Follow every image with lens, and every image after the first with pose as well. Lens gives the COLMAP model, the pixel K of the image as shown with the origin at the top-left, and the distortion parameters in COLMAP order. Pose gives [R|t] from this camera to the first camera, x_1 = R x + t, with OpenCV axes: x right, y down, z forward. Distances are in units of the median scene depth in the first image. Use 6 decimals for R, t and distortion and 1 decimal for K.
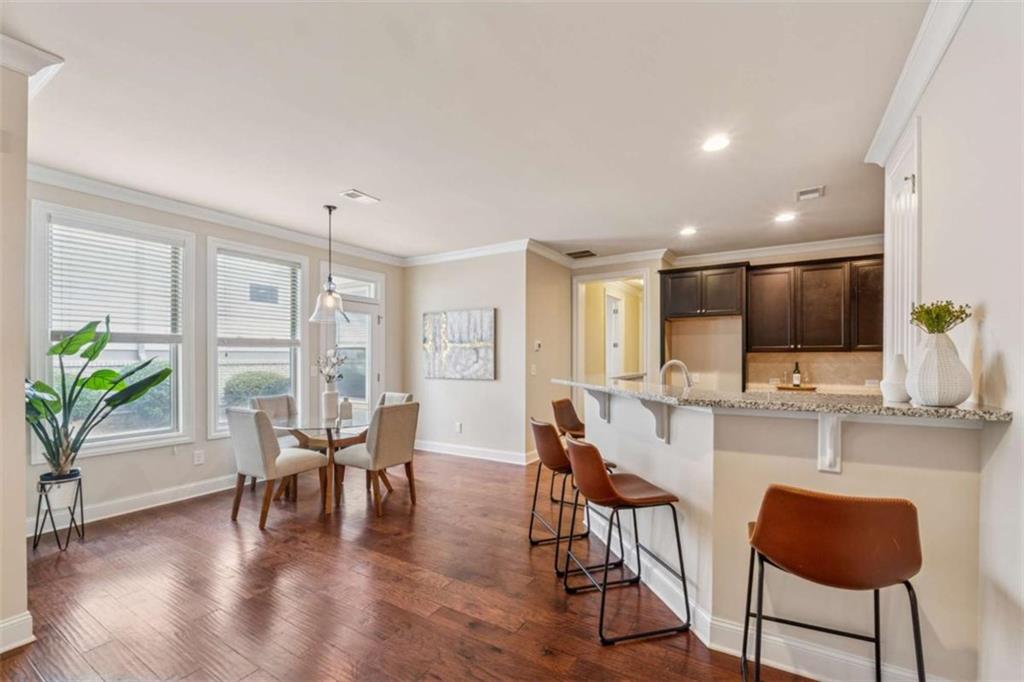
lens RADIAL K [[431.4, 0, 511.3], [0, 431.4, 353.6], [0, 0, 1]] dist [-0.005683, -0.000611]
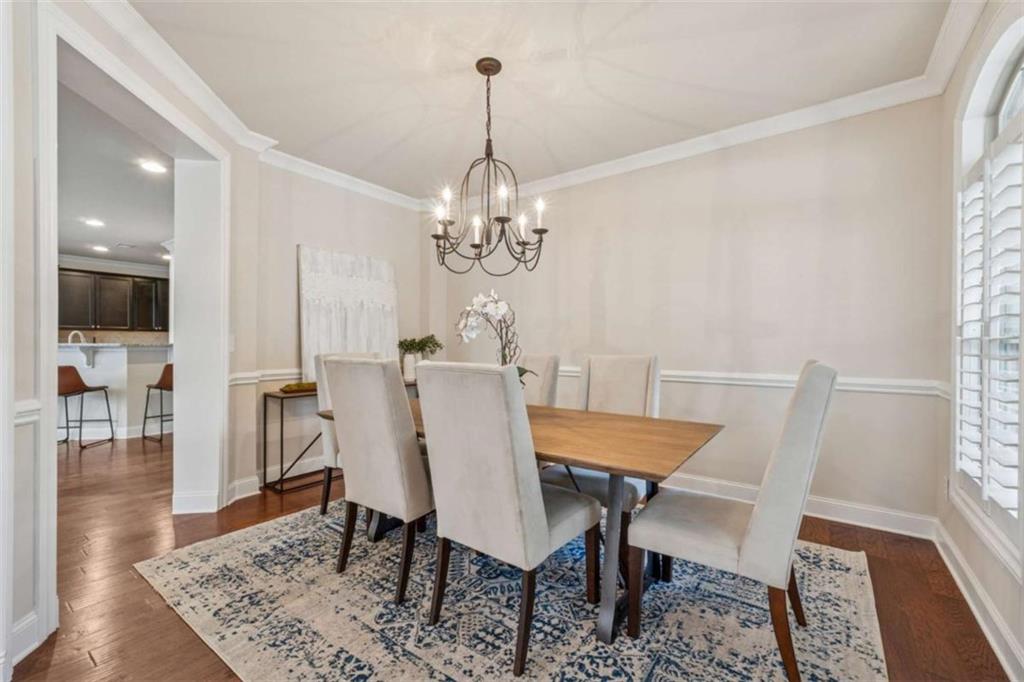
lens RADIAL K [[431.4, 0, 516.8], [0, 431.4, 343.2], [0, 0, 1]] dist [-0.005683, -0.000611]
pose [[0.067915, -0.001336, 0.997690, -0.931335], [-0.006314, 0.999979, 0.001769, 0.036236], [-0.997671, -0.006419, 0.067905, -0.727869]]
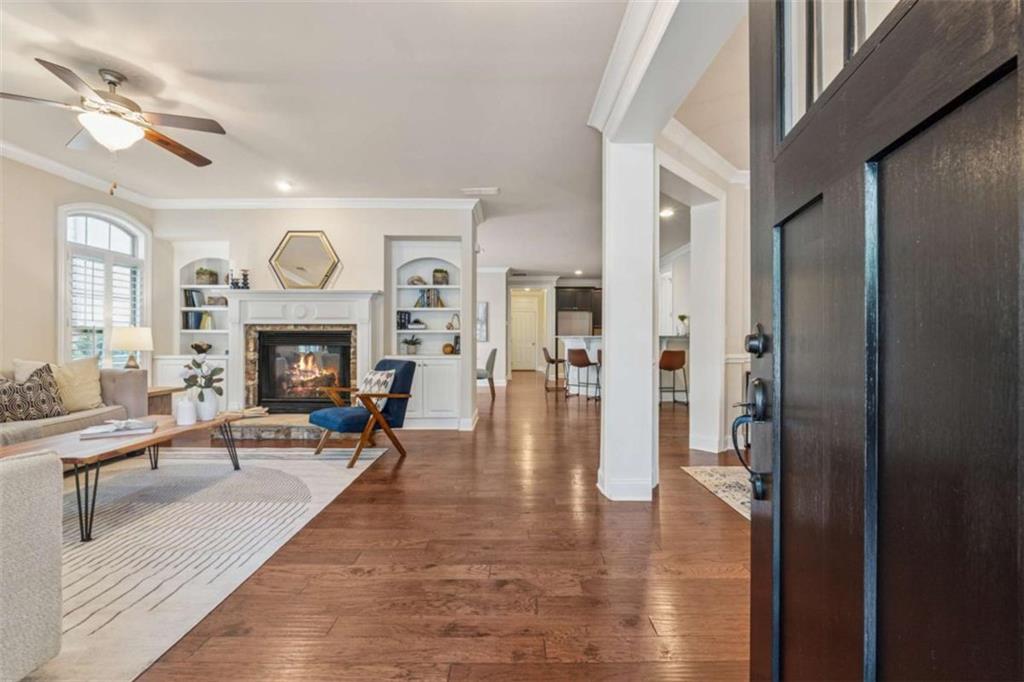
lens RADIAL K [[431.4, 0, 509.6], [0, 431.4, 339.5], [0, 0, 1]] dist [-0.005683, -0.000611]
pose [[0.850683, 0.001178, 0.525678, -1.194928], [-0.003511, 0.999988, 0.003439, 0.057647], [-0.525668, -0.004771, 0.850676, -0.776945]]
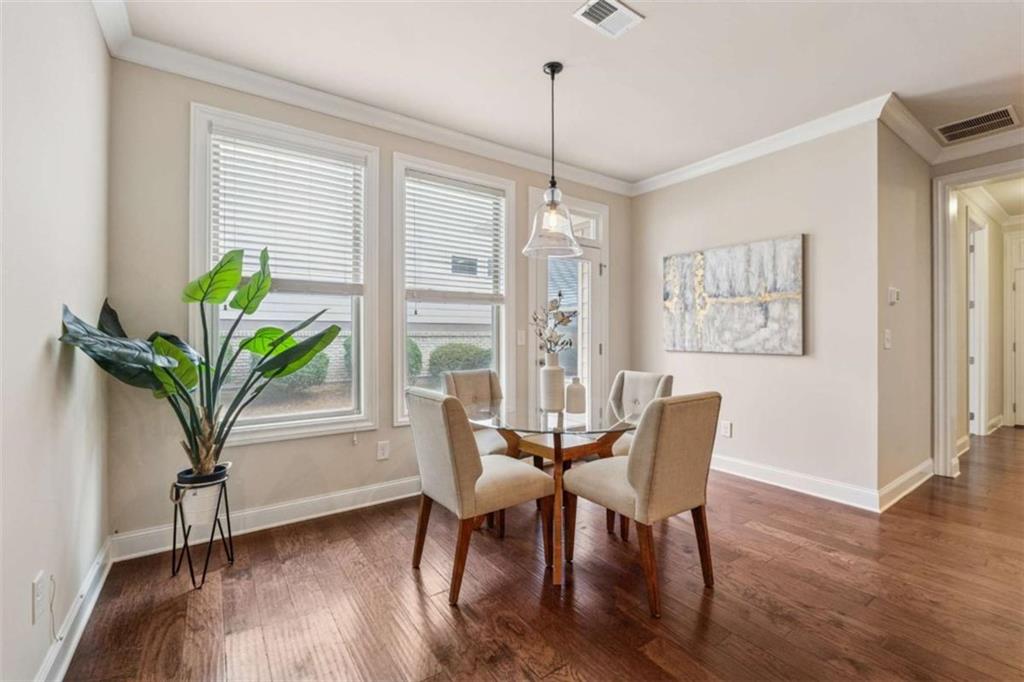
lens RADIAL K [[431.4, 0, 514.3], [0, 431.4, 331.0], [0, 0, 1]] dist [-0.005683, -0.000611]
pose [[0.917526, -0.000337, -0.397676, -0.220260], [0.000343, 1.000000, -0.000056, 0.035952], [0.397676, -0.000085, 0.917526, 0.402061]]
